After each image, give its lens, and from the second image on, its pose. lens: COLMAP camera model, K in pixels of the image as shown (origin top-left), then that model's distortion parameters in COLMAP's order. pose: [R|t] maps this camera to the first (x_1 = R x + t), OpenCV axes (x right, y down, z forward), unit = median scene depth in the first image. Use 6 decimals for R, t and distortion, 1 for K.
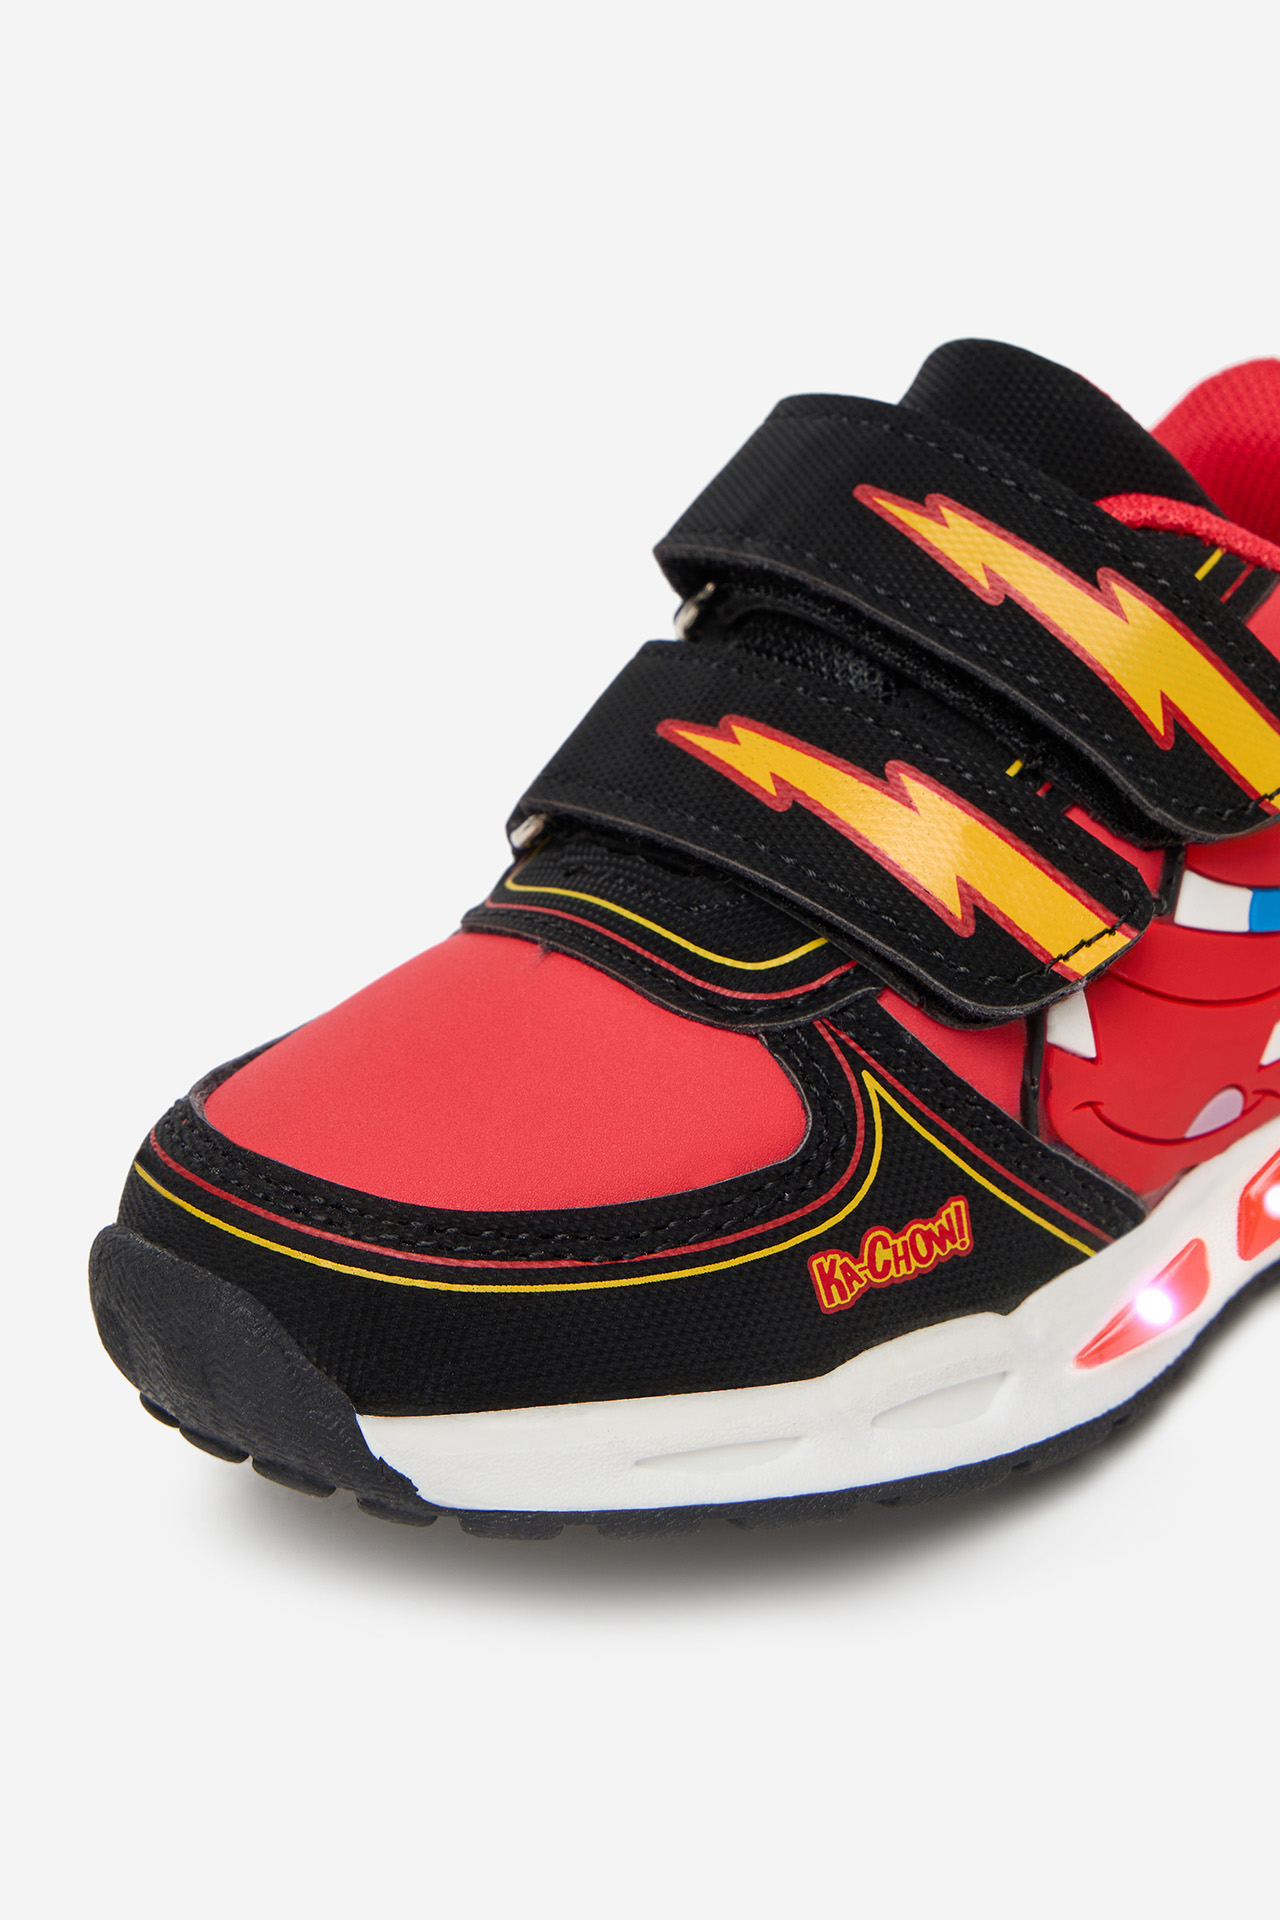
lens RADIAL K [[3854.7, 0, 640.0], [0, 3854.7, 960.0], [0, 0, 1]] dist [-0.205198, -0.166485]
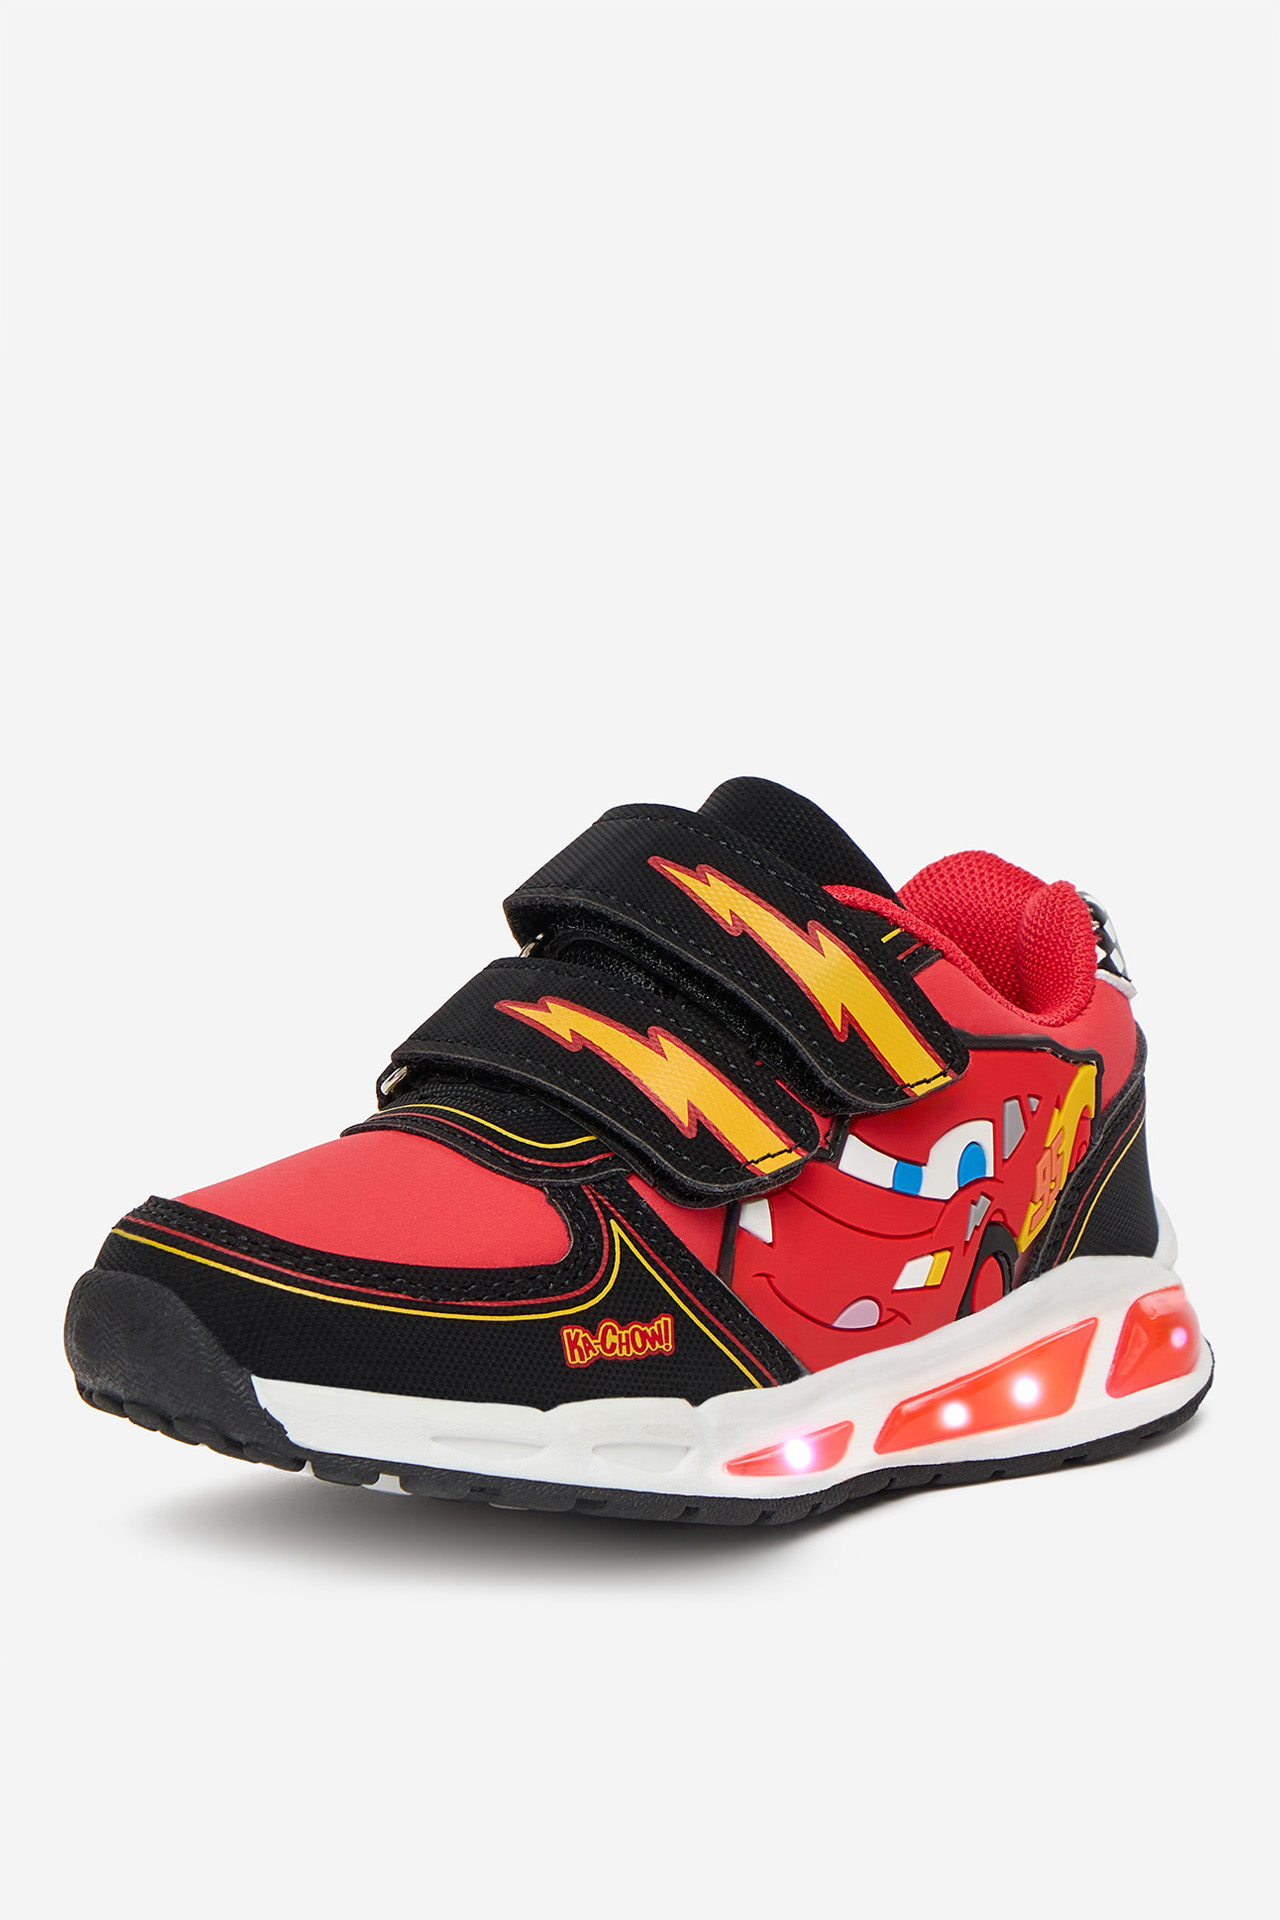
lens RADIAL K [[5858.5, 0, 640.0], [0, 5858.5, 960.0], [0, 0, 1]] dist [-0.699944, -0.088407]
pose [[0.993478, 0.110756, 0.027090, -0.002791], [-0.102183, 0.970257, -0.219453, 0.418263], [-0.050590, 0.215254, 0.975247, -1.194255]]
